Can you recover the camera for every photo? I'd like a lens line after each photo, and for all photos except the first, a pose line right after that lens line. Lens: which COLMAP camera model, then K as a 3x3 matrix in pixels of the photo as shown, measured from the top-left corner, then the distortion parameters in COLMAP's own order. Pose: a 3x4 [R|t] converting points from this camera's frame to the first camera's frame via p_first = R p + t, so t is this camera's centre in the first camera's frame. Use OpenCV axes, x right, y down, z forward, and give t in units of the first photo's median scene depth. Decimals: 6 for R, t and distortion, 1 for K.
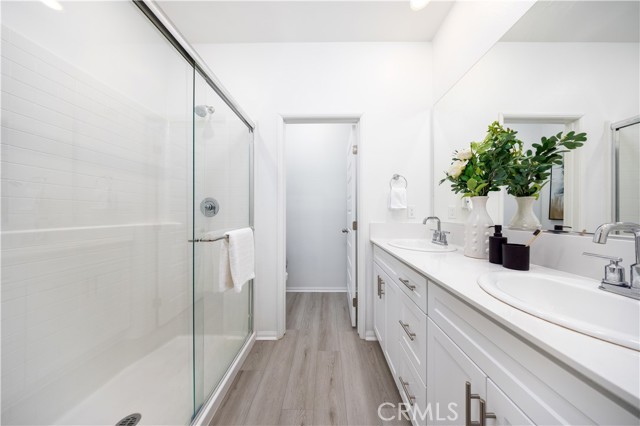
lens RADIAL K [[189.6, 0, 325.3], [0, 189.6, 211.3], [0, 0, 1]] dist [0.001671, 0.000181]
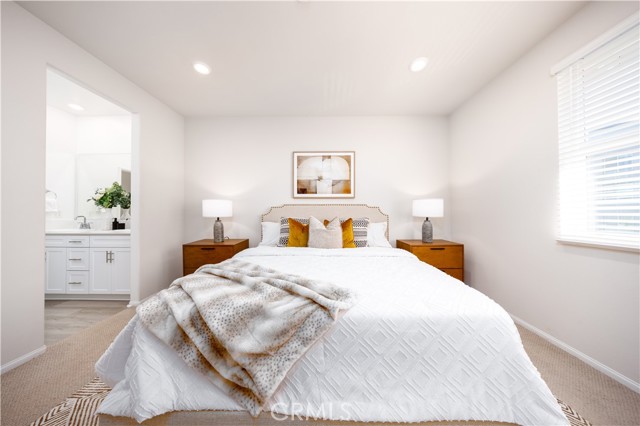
lens RADIAL K [[189.6, 0, 324.4], [0, 189.6, 212.3], [0, 0, 1]] dist [0.001671, 0.000181]
pose [[0.021630, 0.006790, 0.999743, -1.838624], [-0.010973, 0.999918, -0.006554, -0.034943], [-0.999706, -0.010828, 0.021703, -2.143659]]
